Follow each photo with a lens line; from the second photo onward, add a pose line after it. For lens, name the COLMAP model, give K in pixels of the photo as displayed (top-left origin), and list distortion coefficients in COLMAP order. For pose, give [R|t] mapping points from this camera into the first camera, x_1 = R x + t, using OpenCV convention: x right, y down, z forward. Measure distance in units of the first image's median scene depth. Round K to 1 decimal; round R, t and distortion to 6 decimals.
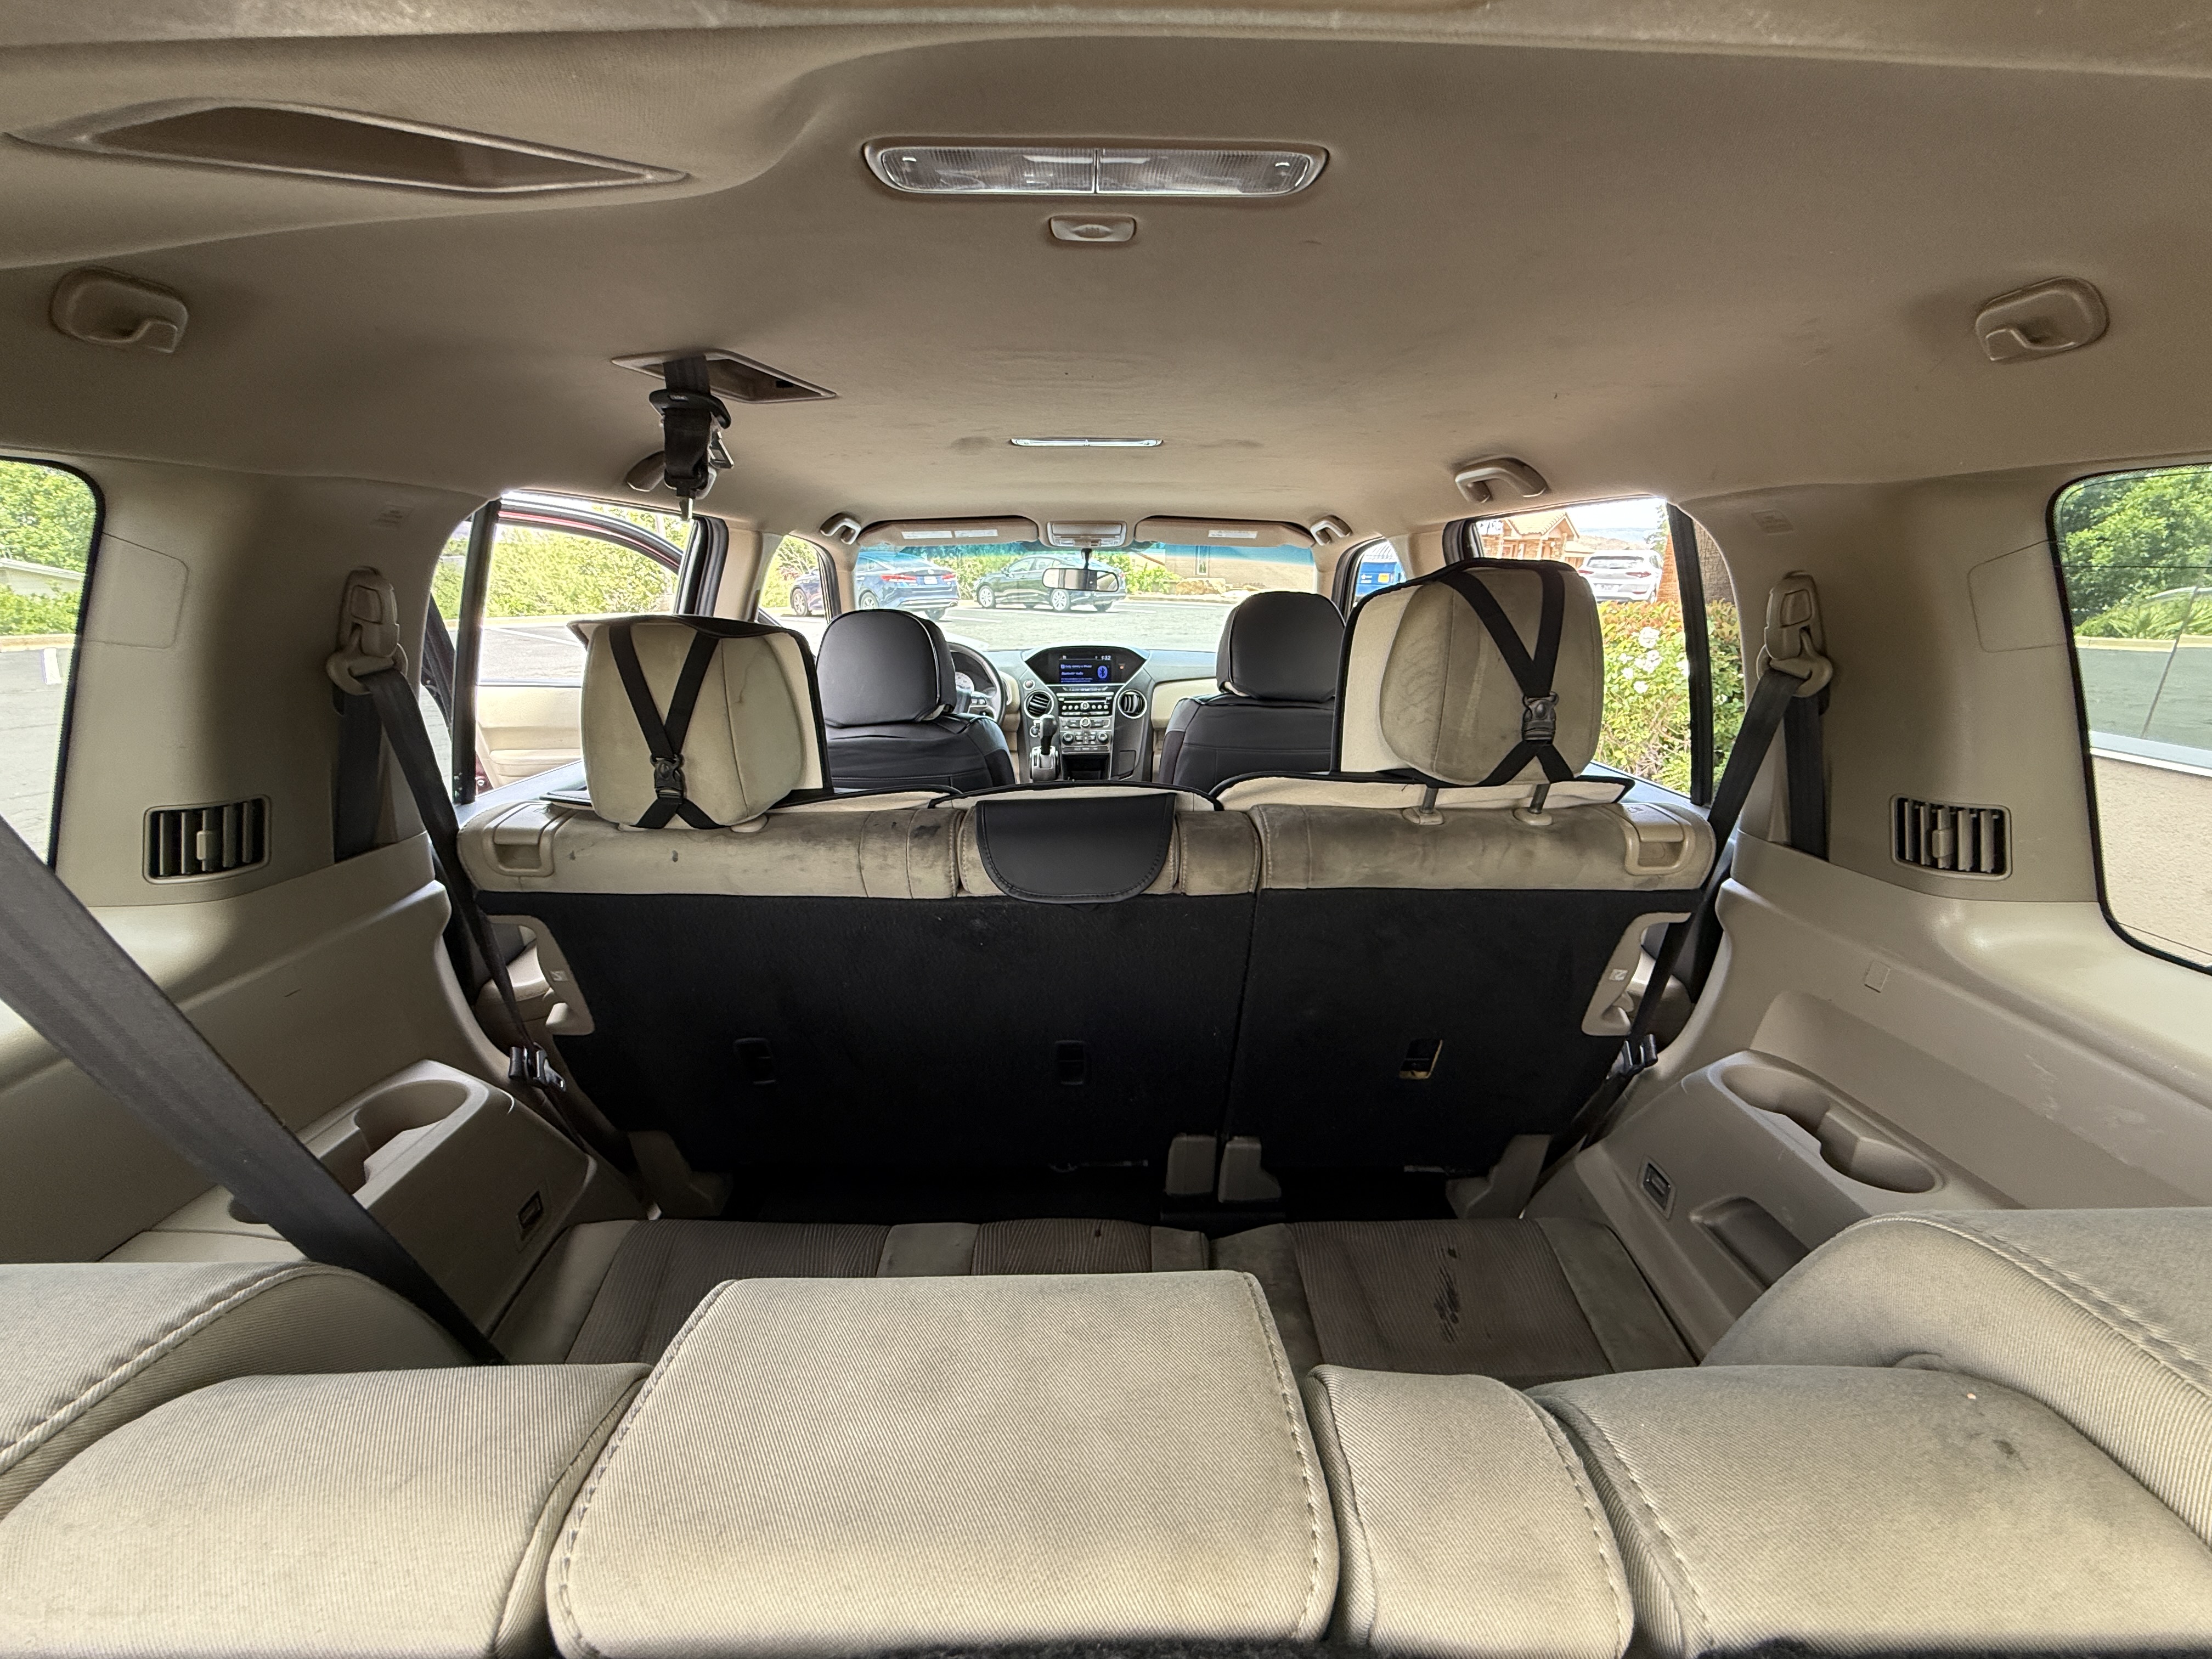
lens RADIAL K [[886.2, 0, 1091.3], [0, 886.2, 819.6], [0, 0, 1]] dist [-0.003254, 0.000435]
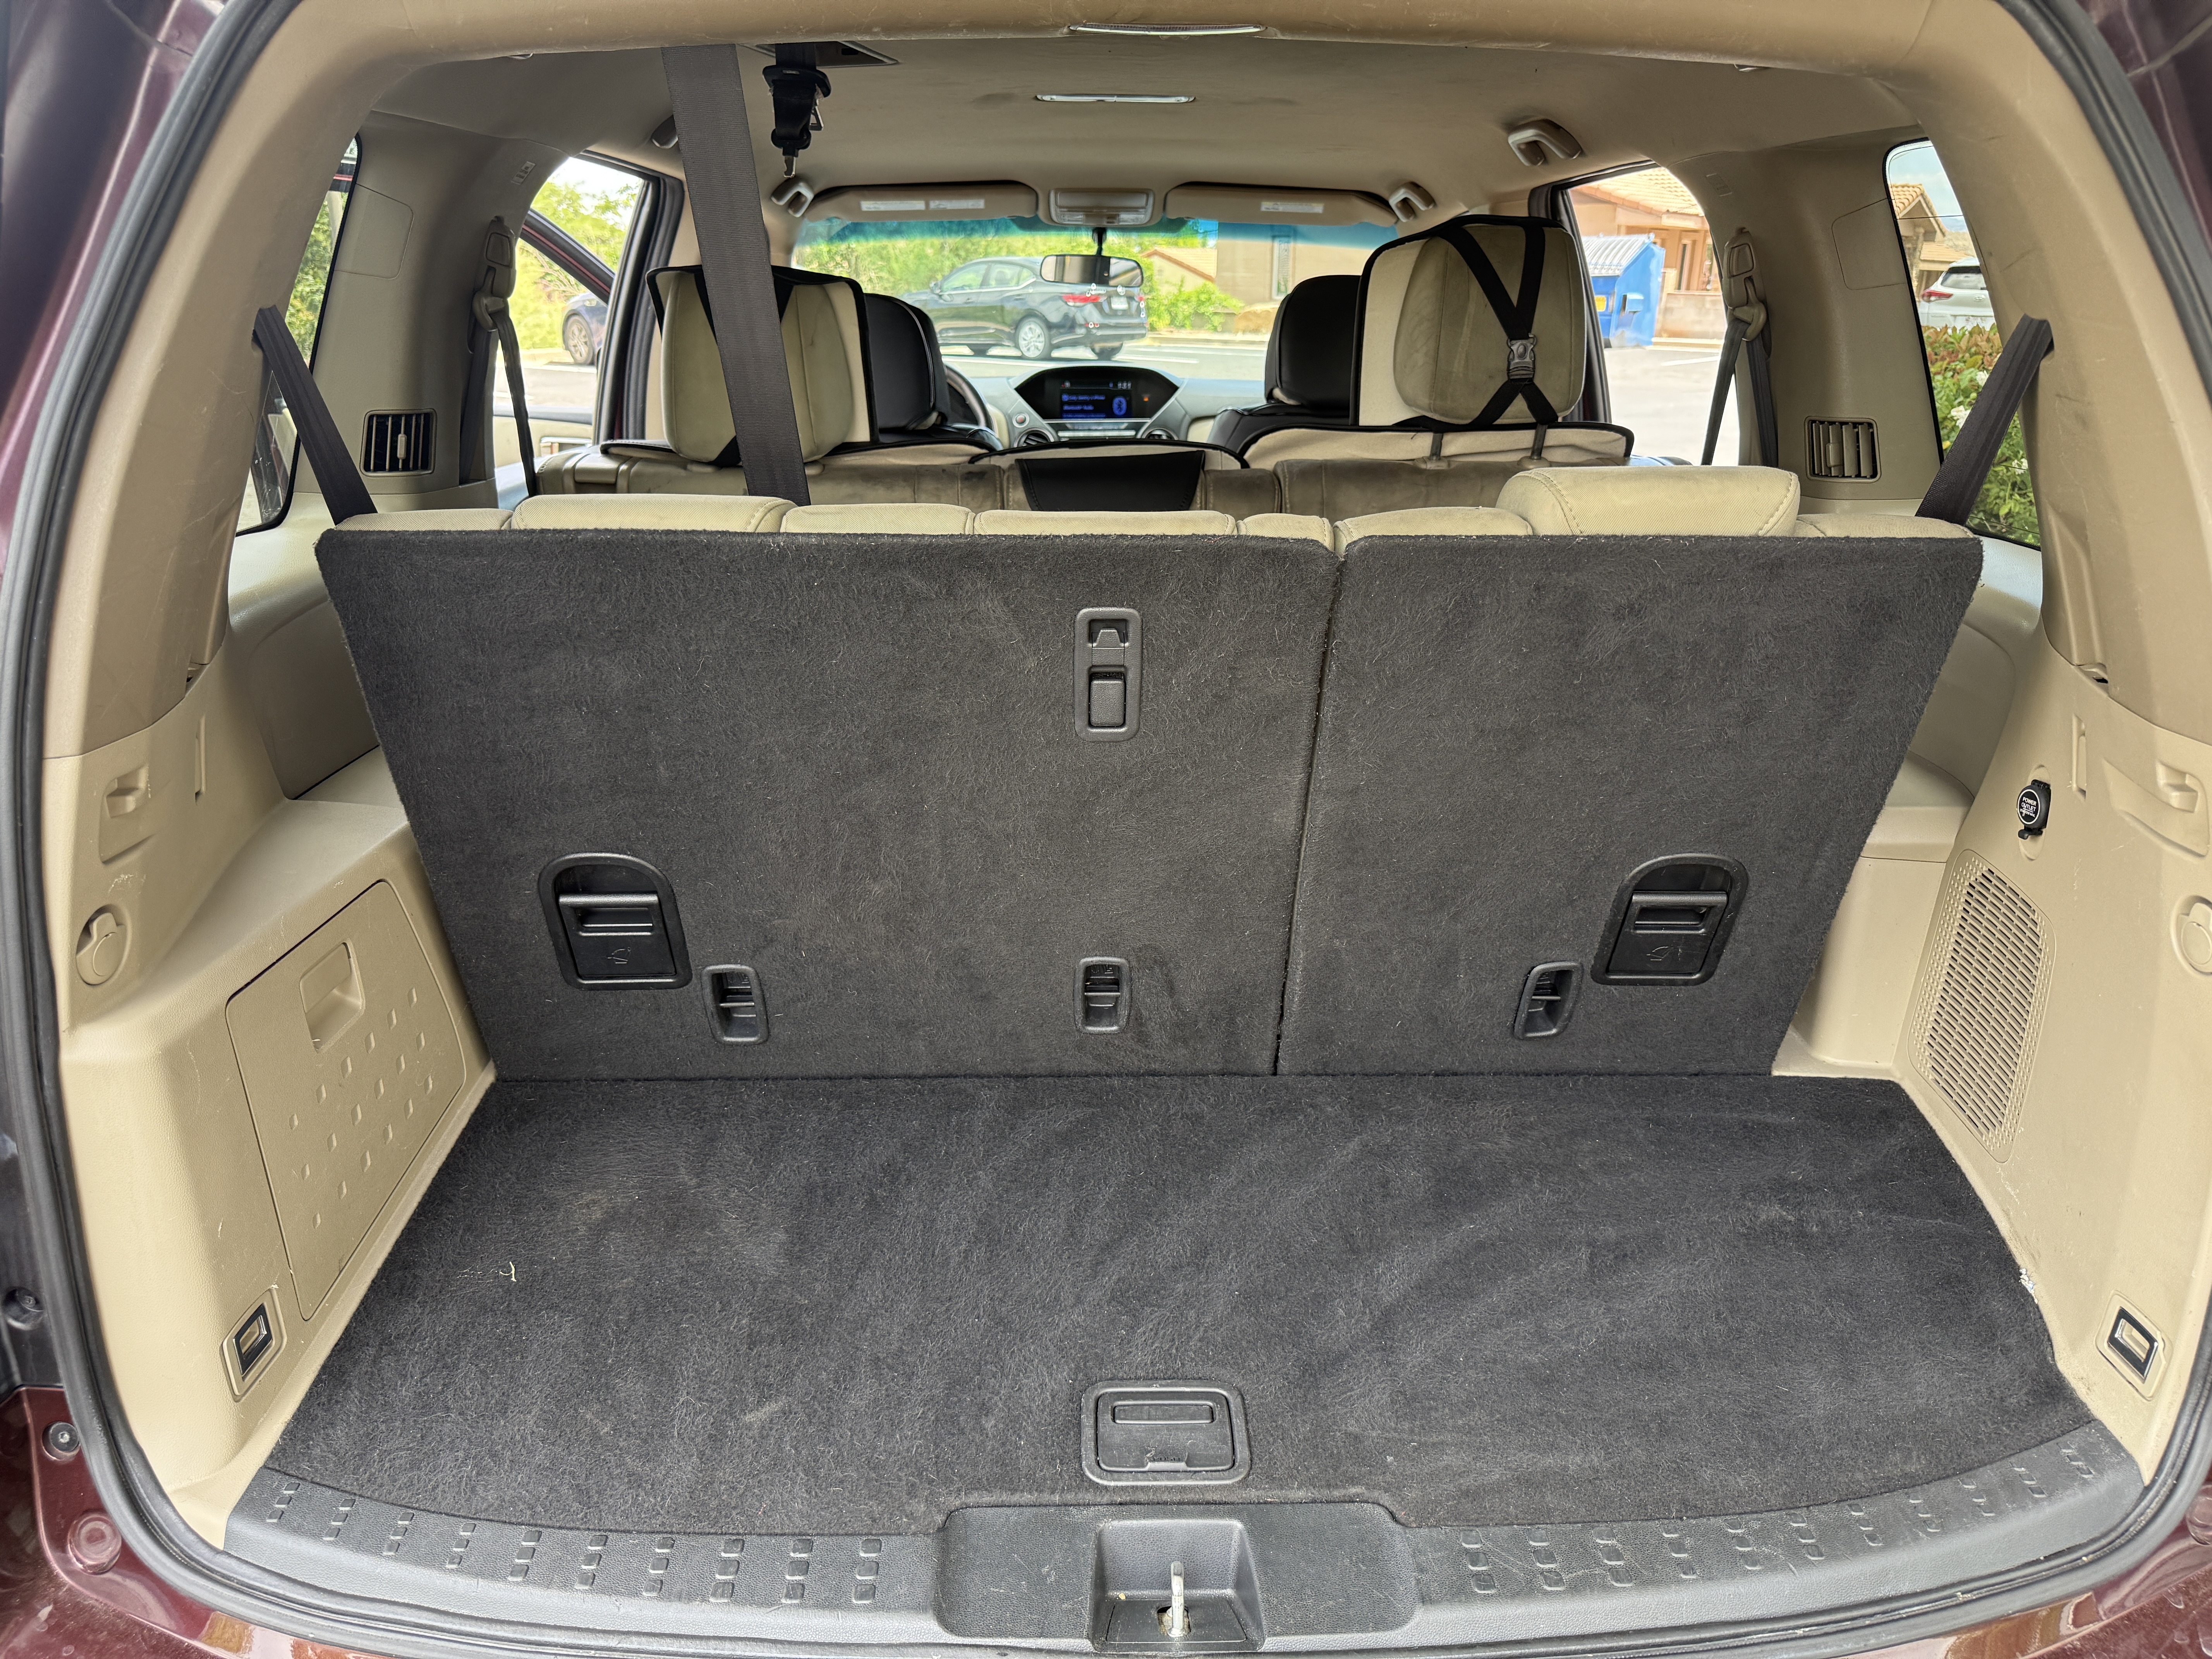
lens RADIAL K [[1546.0, 0, 1115.7], [0, 1546.0, 841.4], [0, 0, 1]] dist [0.013445, -0.020426]
pose [[0.999818, -0.002364, 0.018907, -0.036005], [0.001076, 0.997696, 0.067835, 0.247794], [-0.019024, -0.067802, 0.997517, -0.685233]]
